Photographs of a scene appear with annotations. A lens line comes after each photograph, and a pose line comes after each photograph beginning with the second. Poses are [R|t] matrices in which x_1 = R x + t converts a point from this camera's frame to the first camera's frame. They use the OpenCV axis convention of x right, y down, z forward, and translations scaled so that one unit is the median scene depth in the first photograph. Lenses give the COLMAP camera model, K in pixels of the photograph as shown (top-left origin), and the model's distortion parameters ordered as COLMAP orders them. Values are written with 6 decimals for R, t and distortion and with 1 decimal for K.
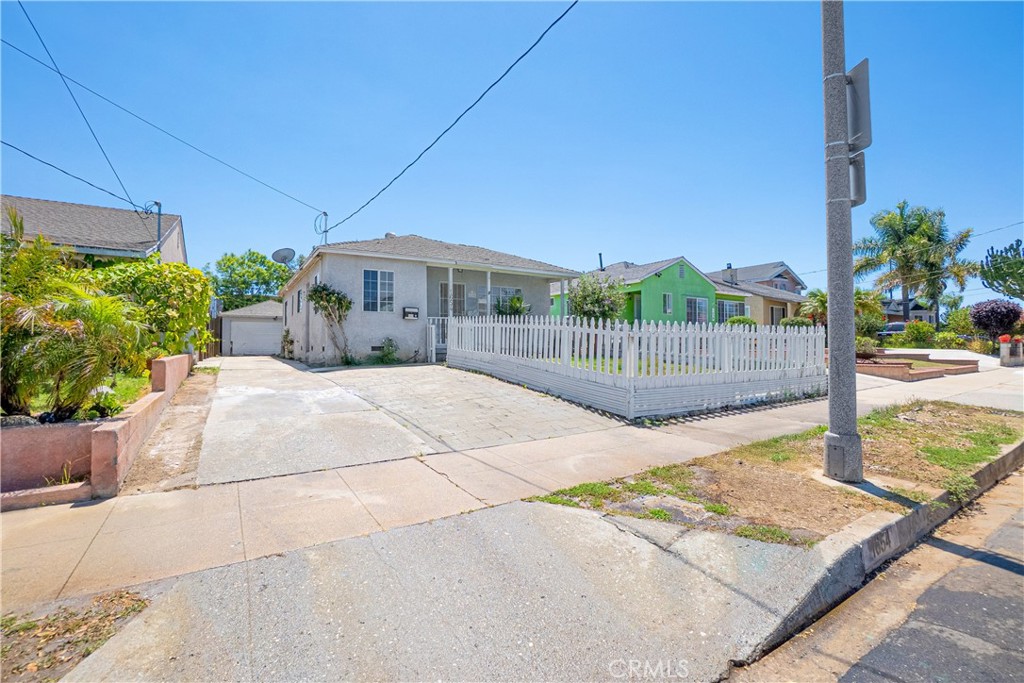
lens RADIAL K [[450.1, 0, 512.0], [0, 450.1, 341.5], [0, 0, 1]] dist [-0.065526, 0.022422]
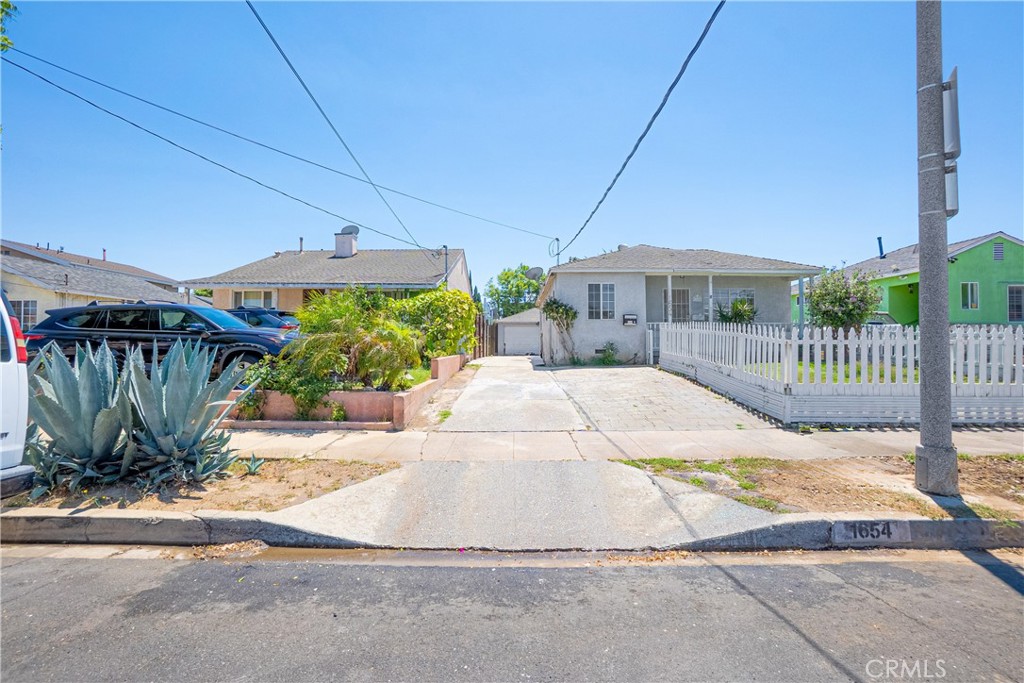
lens RADIAL K [[450.1, 0, 512.0], [0, 450.1, 341.5], [0, 0, 1]] dist [-0.065526, 0.022422]
pose [[0.843658, -0.002514, -0.536875, 0.167138], [0.001348, 0.999996, -0.002565, -0.009330], [0.536880, 0.001440, 0.843658, -0.125065]]
